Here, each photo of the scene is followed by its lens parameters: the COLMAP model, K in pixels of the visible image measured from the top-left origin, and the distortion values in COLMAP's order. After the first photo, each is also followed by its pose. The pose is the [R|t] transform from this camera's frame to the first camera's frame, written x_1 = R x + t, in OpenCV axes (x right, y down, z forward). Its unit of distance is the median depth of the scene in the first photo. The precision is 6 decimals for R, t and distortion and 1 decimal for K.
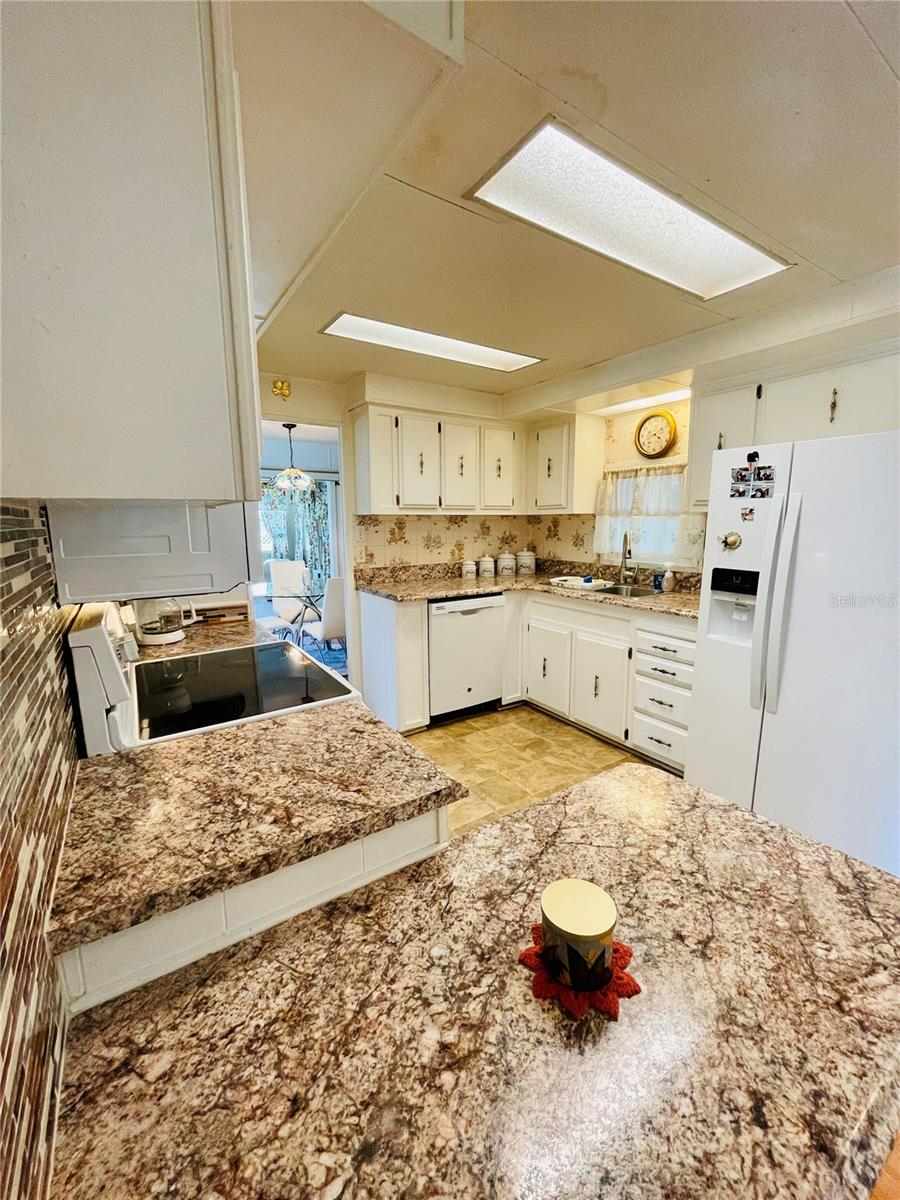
lens RADIAL K [[487.6, 0, 455.4], [0, 487.6, 597.0], [0, 0, 1]] dist [-0.004455, 0.000977]
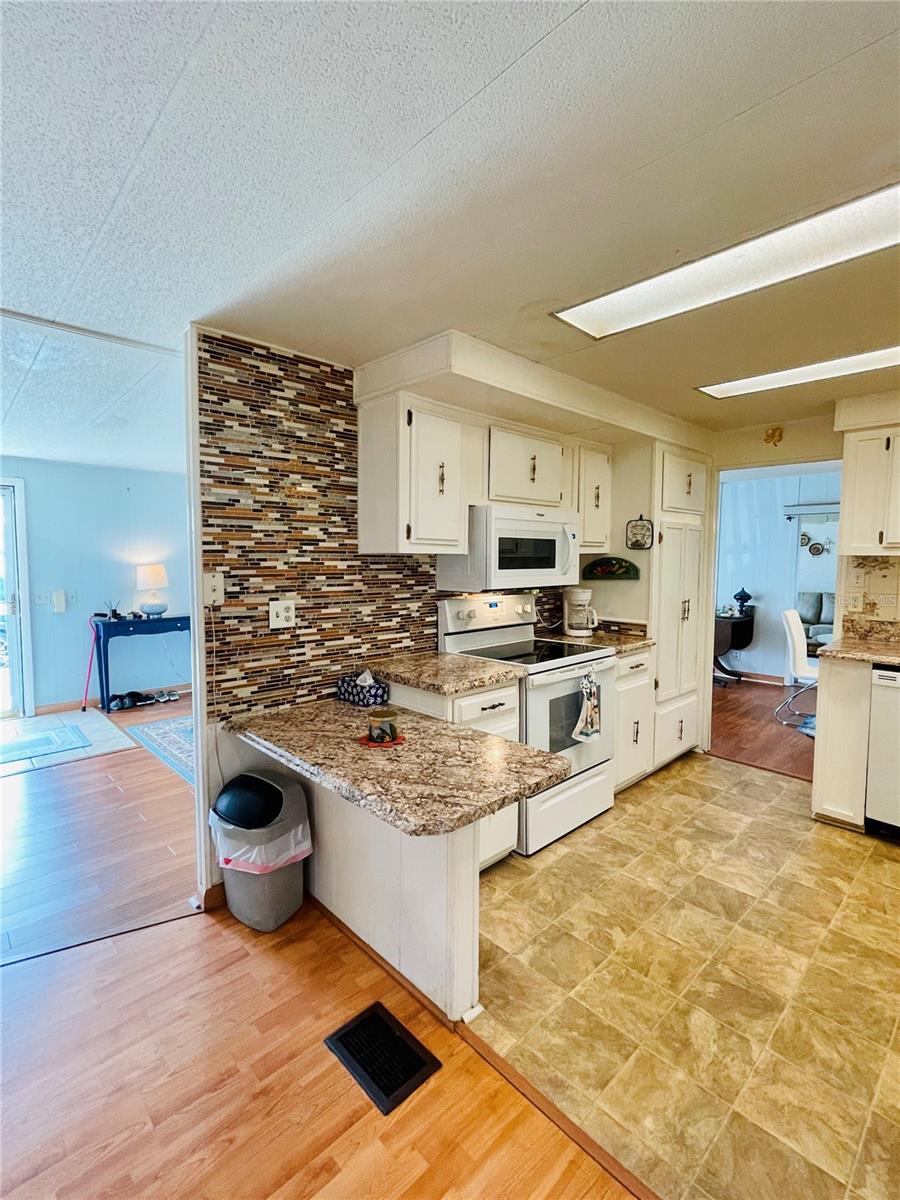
lens RADIAL K [[547.4, 0, 450.6], [0, 547.4, 595.1], [0, 0, 1]] dist [-0.008128, 0.003153]
pose [[0.170639, 0.074998, -0.982475, 0.905095], [-0.161485, 0.985746, 0.047200, -0.046449], [0.972011, 0.150601, 0.180317, 0.222112]]
